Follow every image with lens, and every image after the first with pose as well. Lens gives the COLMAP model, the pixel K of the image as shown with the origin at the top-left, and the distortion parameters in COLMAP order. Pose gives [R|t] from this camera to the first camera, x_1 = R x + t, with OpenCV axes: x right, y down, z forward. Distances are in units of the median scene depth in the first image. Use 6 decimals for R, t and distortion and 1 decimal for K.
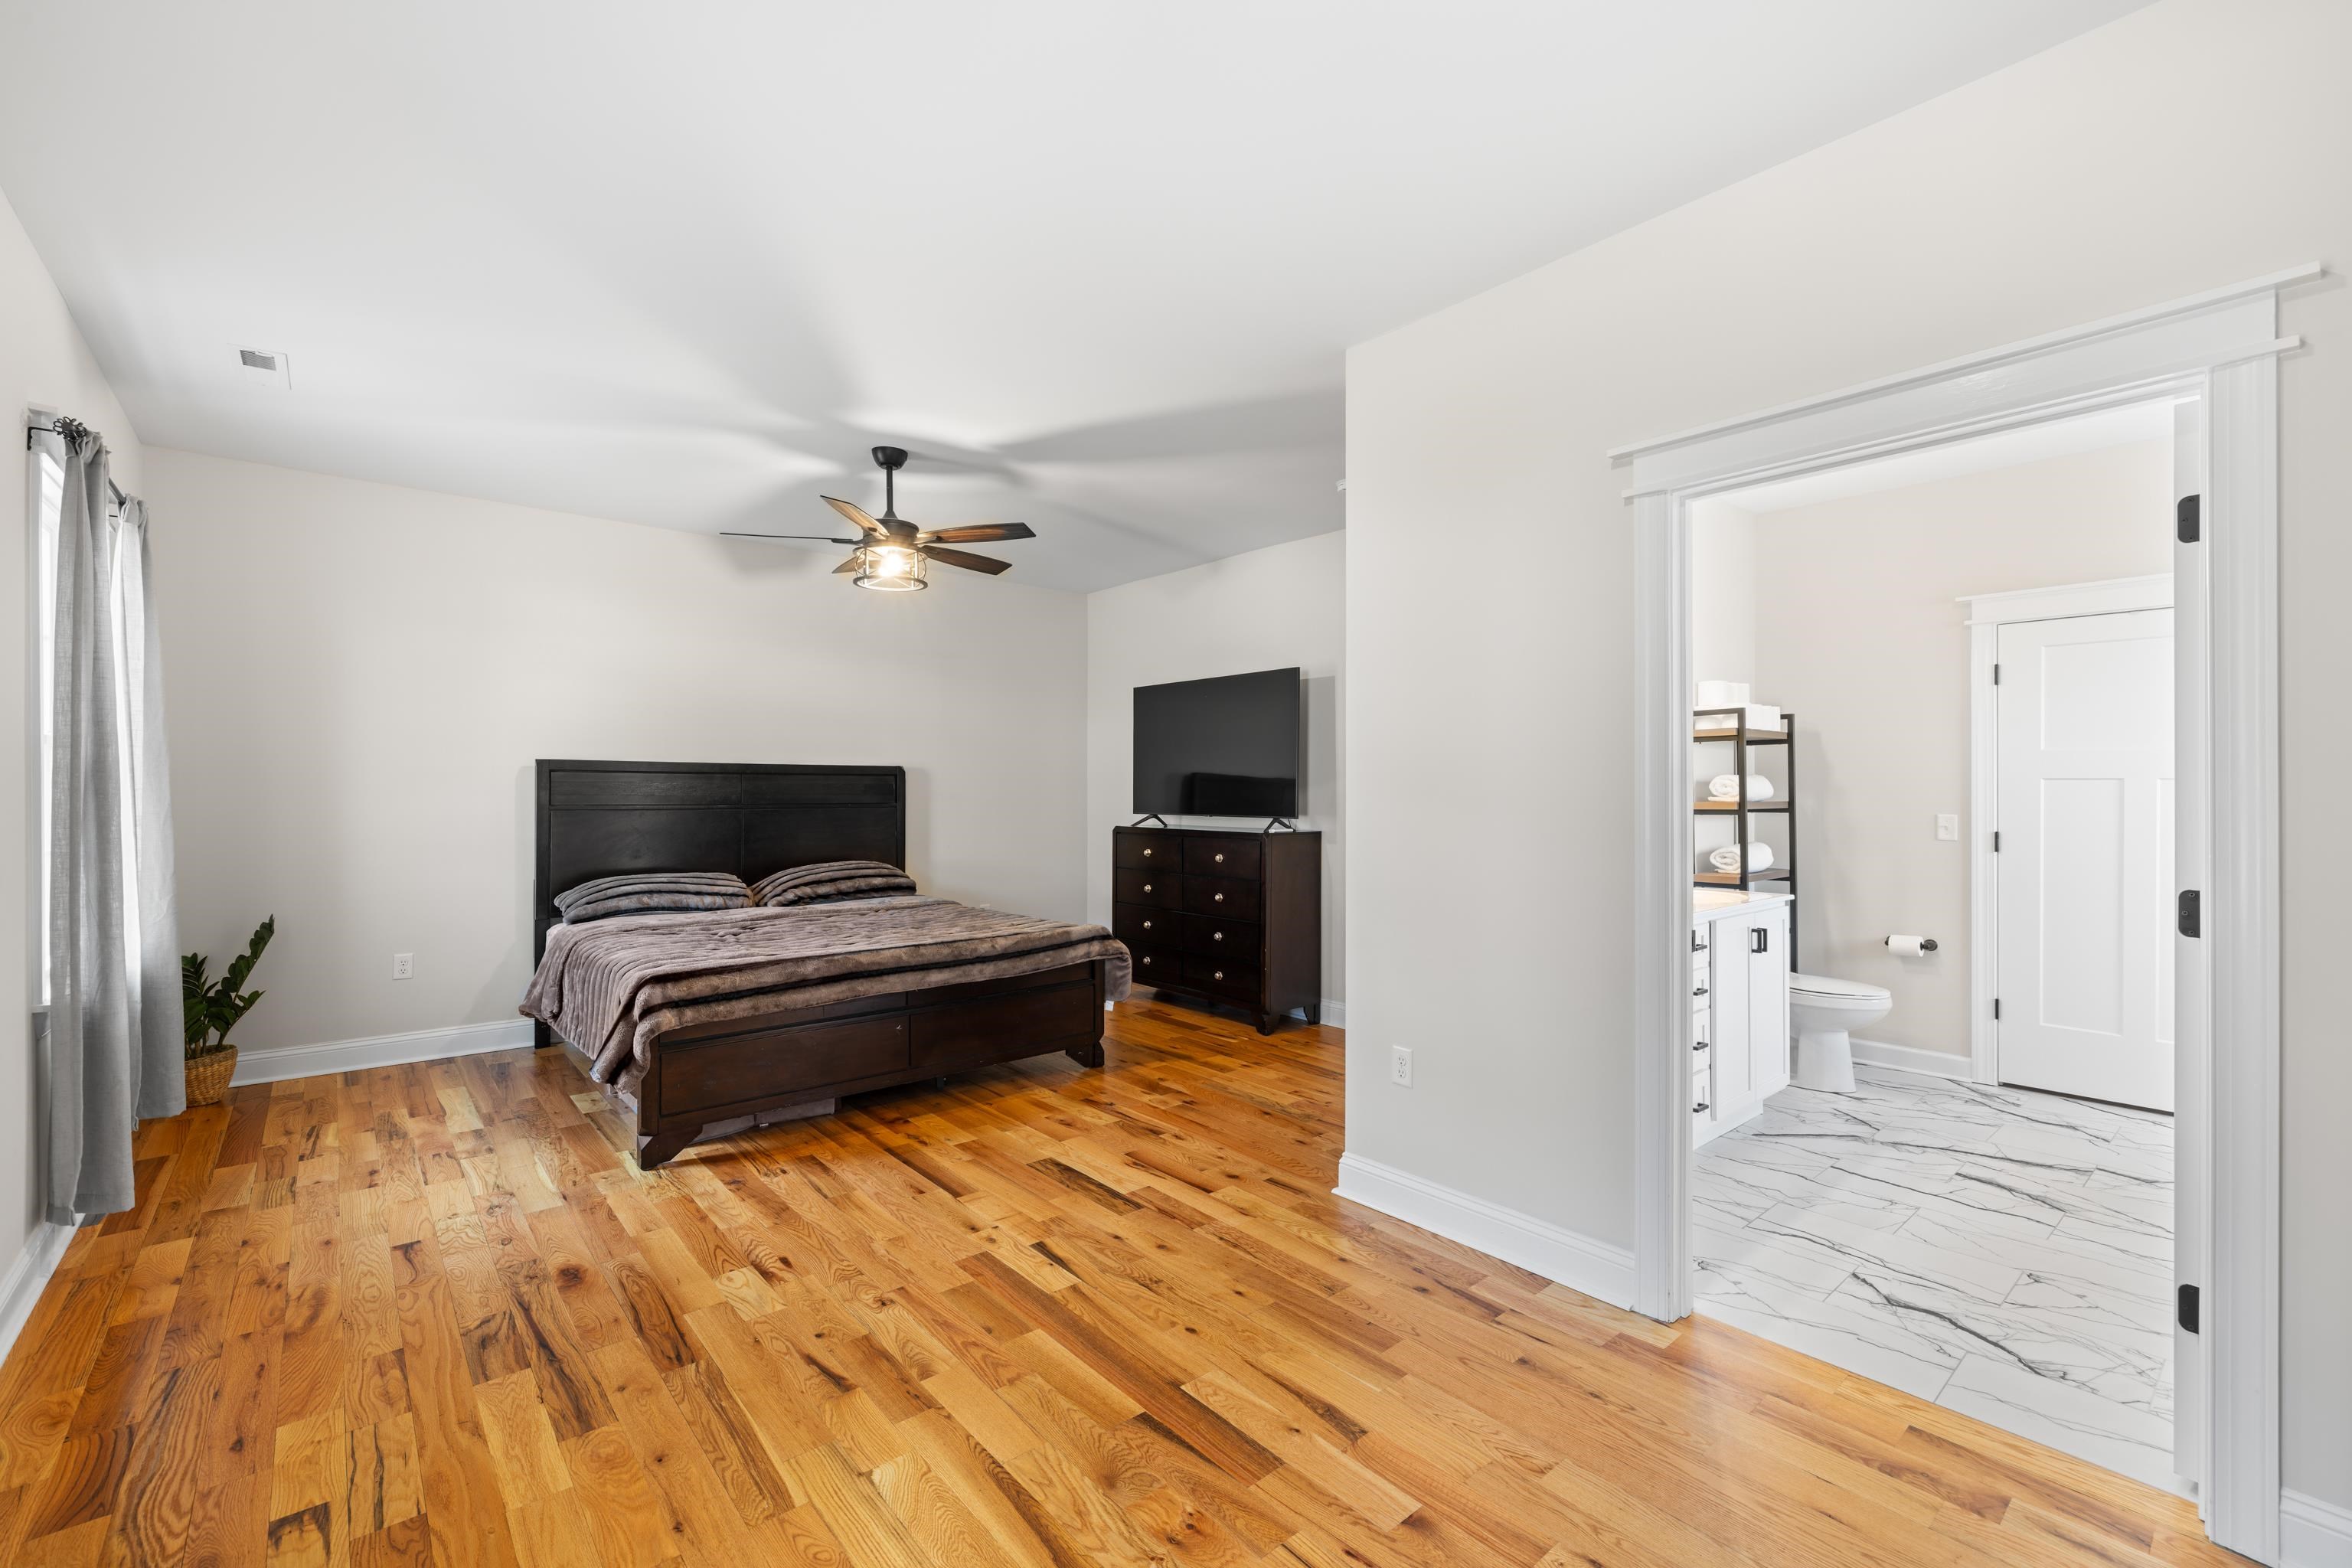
lens RADIAL K [[985.7, 0, 1176.3], [0, 985.7, 777.0], [0, 0, 1]] dist [0.001499, 0.000254]
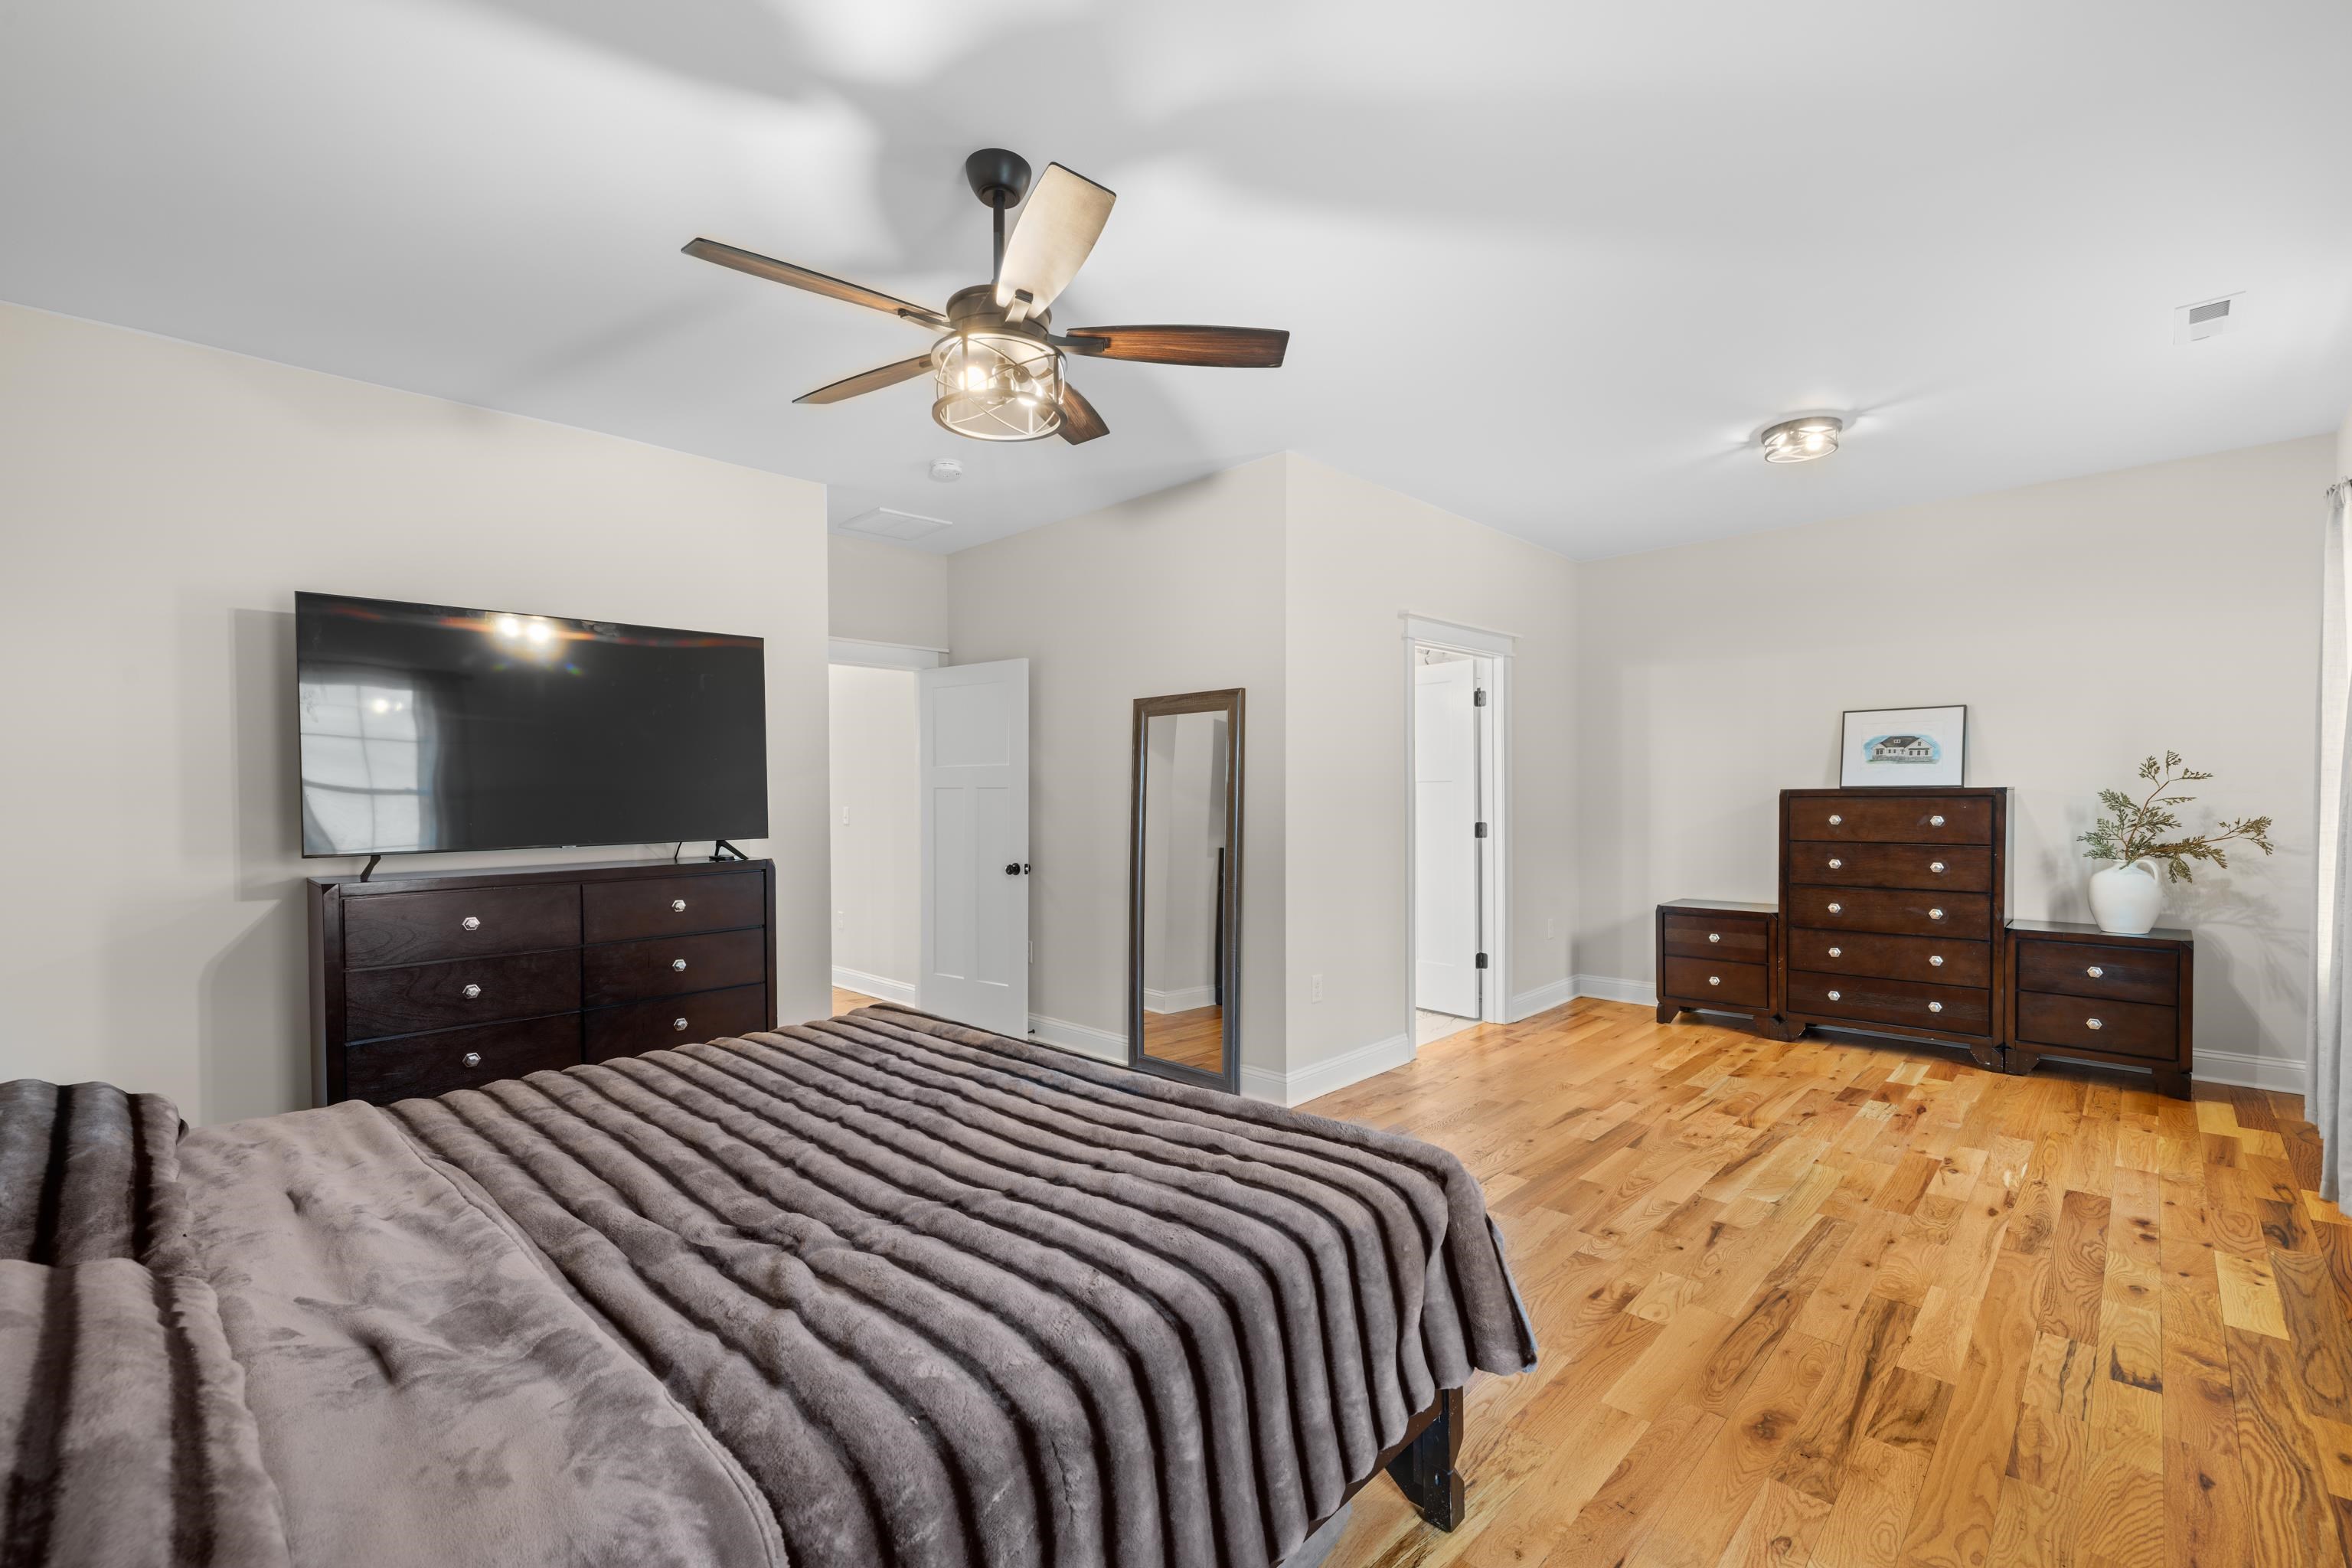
lens RADIAL K [[1000.9, 0, 1171.2], [0, 1000.9, 793.0], [0, 0, 1]] dist [0.016309, -0.006014]
pose [[-0.085744, -0.000807, 0.996317, -1.433251], [0.001401, 0.999999, 0.000931, 0.016255], [-0.996316, 0.001475, -0.085743, 1.619279]]
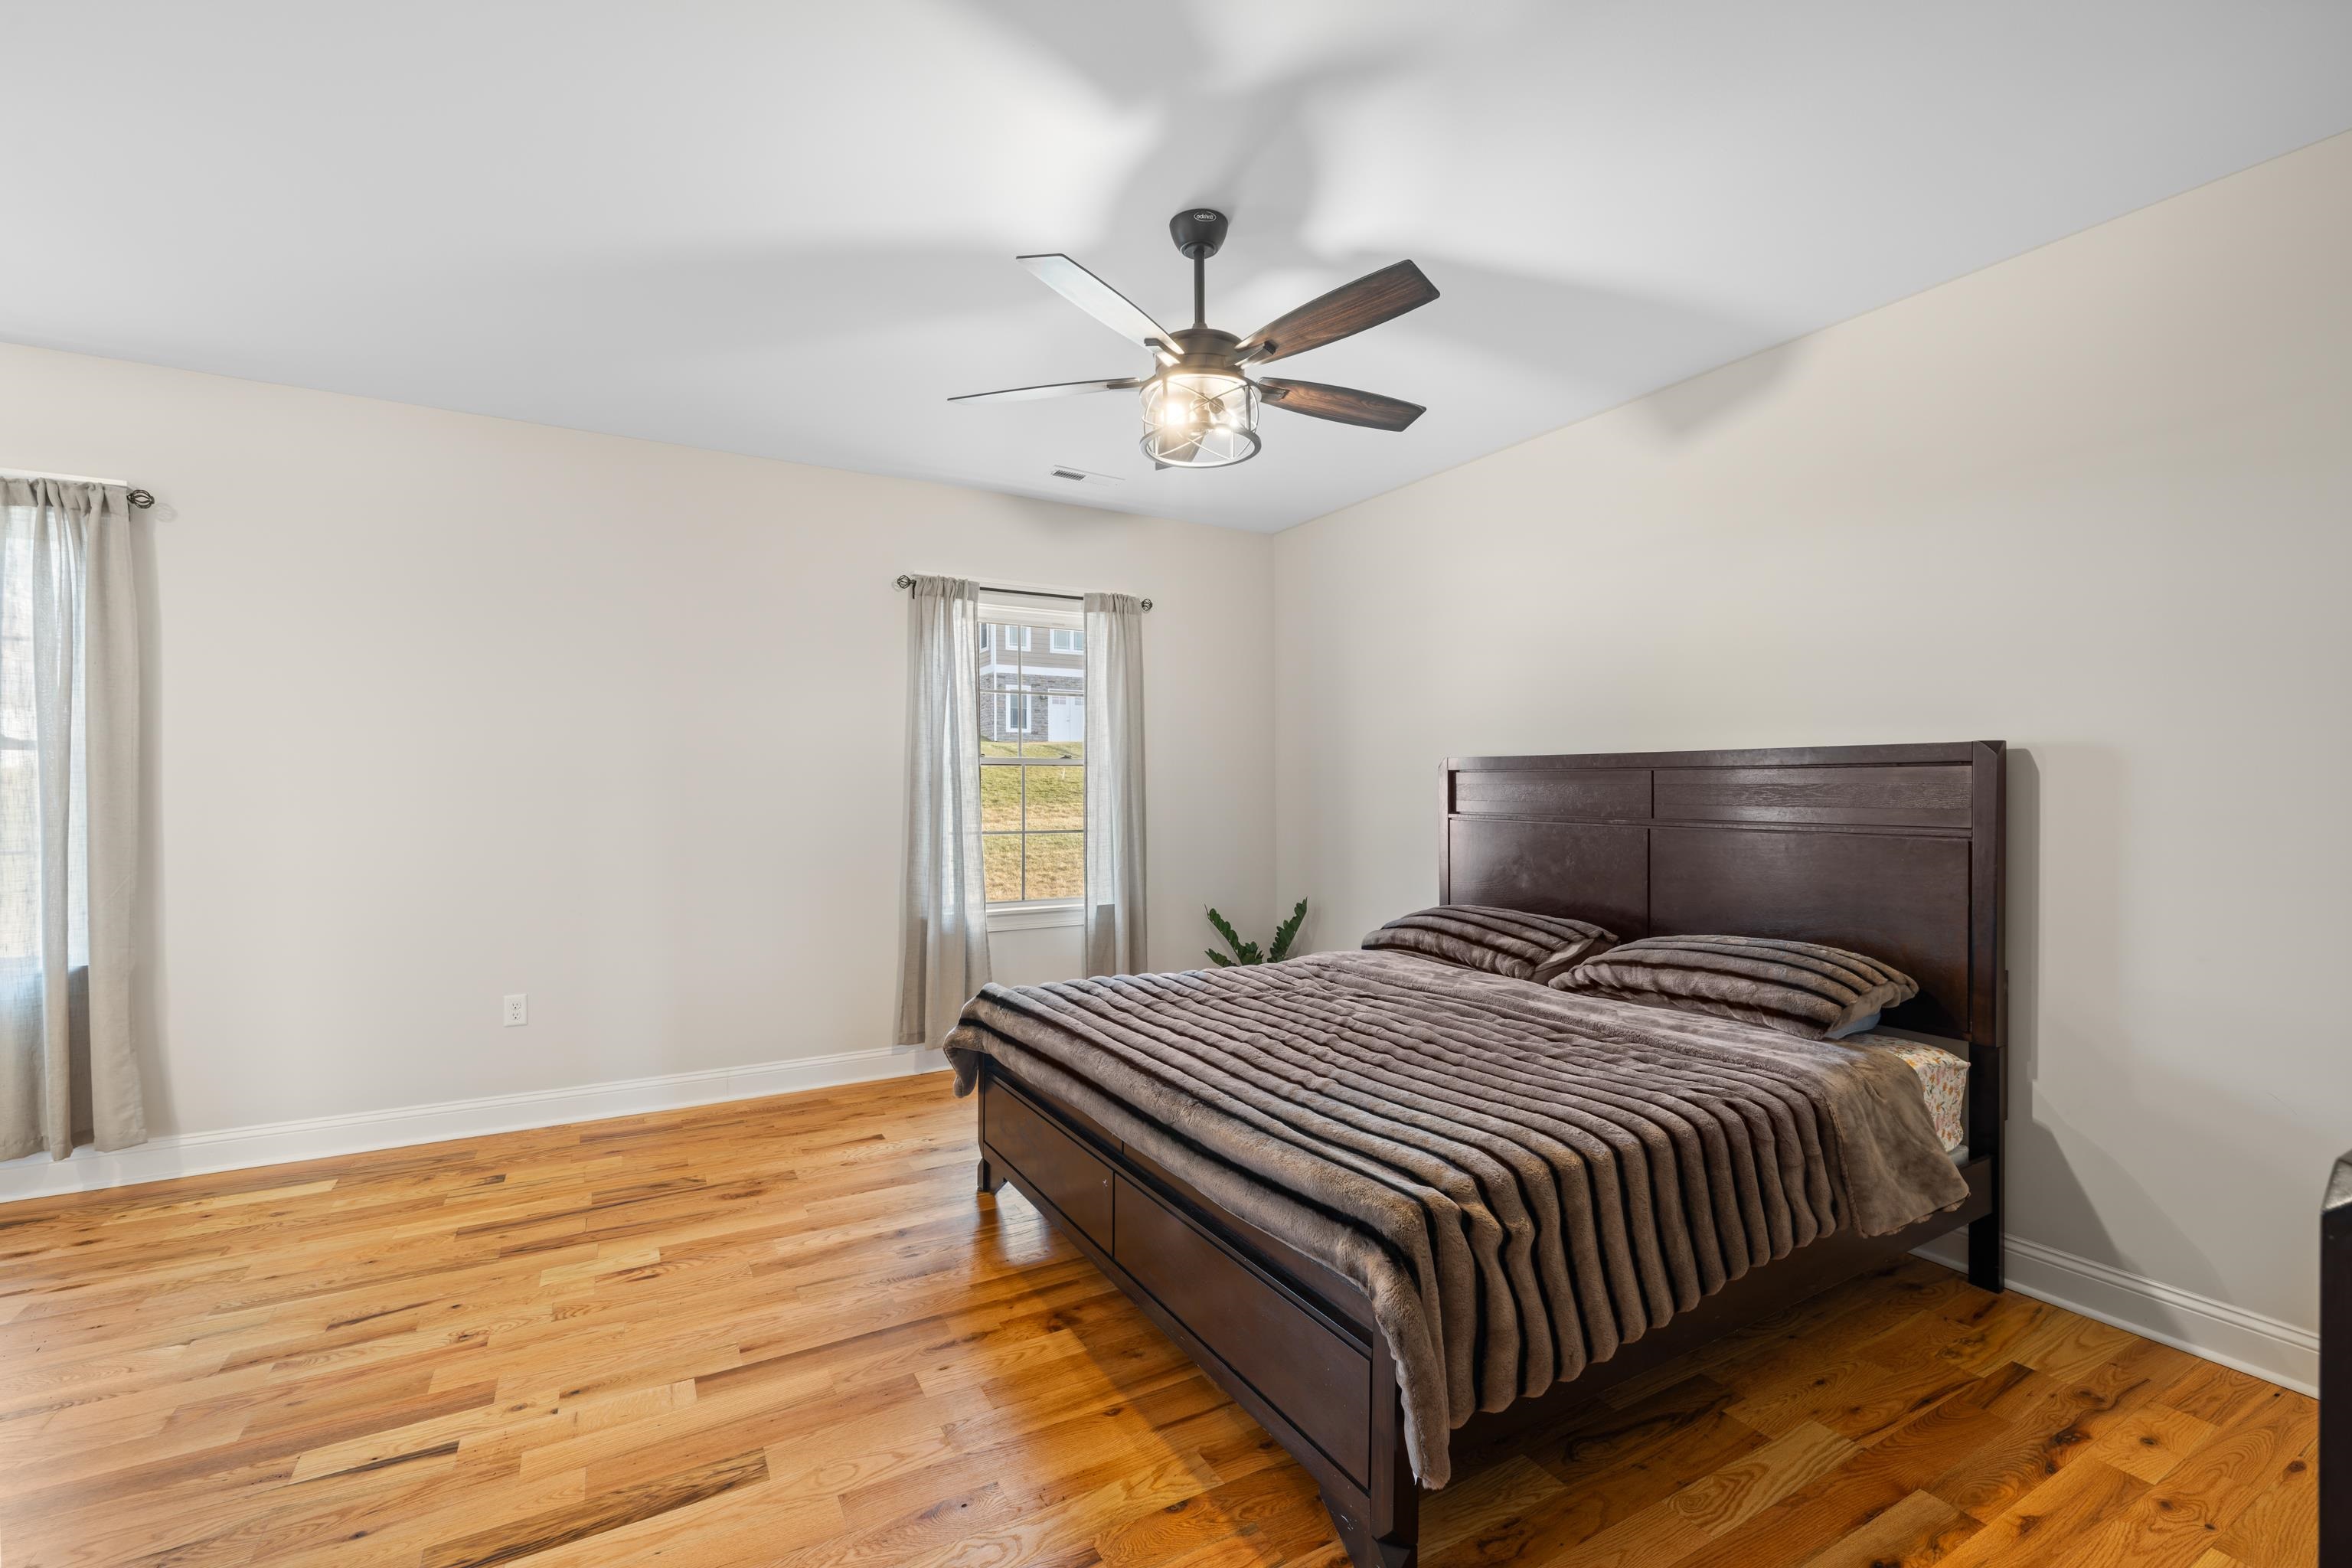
lens RADIAL K [[1000.9, 0, 1171.2], [0, 1000.9, 793.0], [0, 0, 1]] dist [0.016309, -0.006014]
pose [[-0.199261, 0.001264, -0.979946, 0.515585], [0.007091, 0.999975, -0.000152, 0.020136], [0.979921, -0.006979, -0.199265, 1.864936]]
